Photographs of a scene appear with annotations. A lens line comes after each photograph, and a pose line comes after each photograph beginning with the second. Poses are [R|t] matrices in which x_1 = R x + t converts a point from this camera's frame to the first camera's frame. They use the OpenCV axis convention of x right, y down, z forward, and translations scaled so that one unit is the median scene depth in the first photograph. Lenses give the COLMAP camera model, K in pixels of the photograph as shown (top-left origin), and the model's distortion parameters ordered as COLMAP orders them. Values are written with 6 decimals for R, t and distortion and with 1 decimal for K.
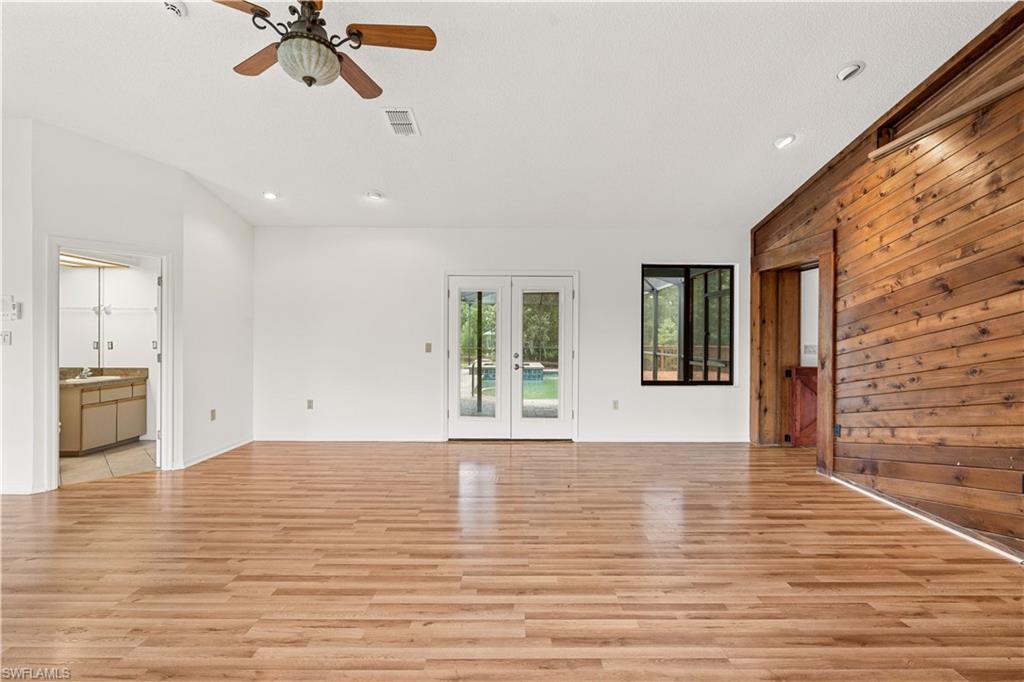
lens RADIAL K [[459.0, 0, 525.3], [0, 459.0, 339.2], [0, 0, 1]] dist [0.000898, 0.000639]
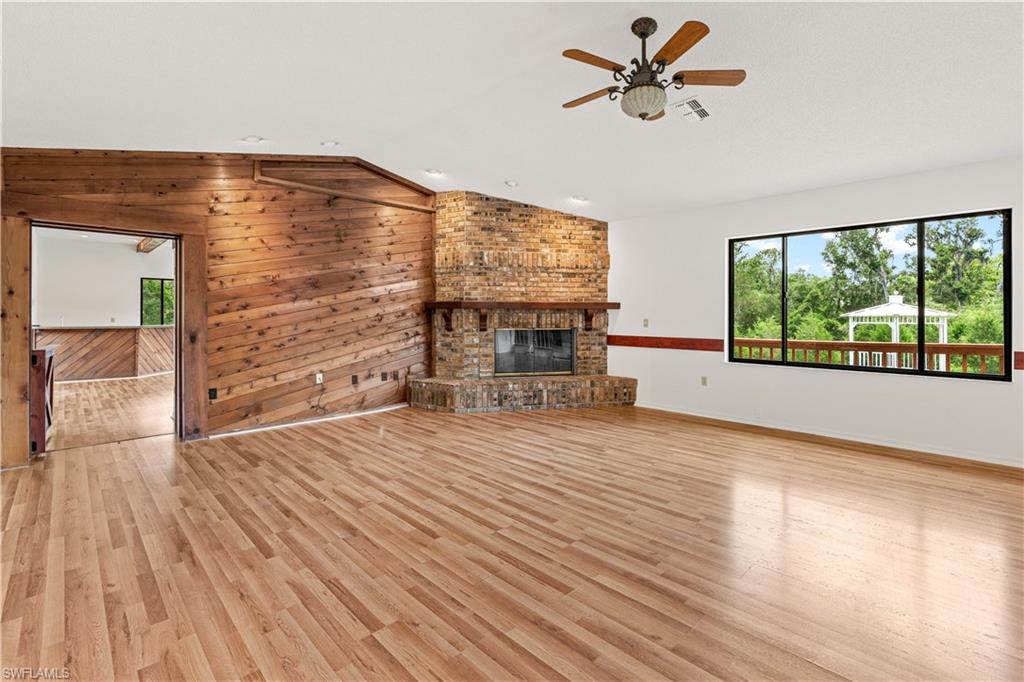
lens RADIAL K [[472.2, 0, 507.5], [0, 472.2, 315.3], [0, 0, 1]] dist [0.000377, -0.000604]
pose [[-0.669969, -0.004216, 0.742378, -0.881455], [0.000550, 0.999981, 0.006175, -0.005194], [-0.742389, 0.004545, -0.669953, 1.597930]]
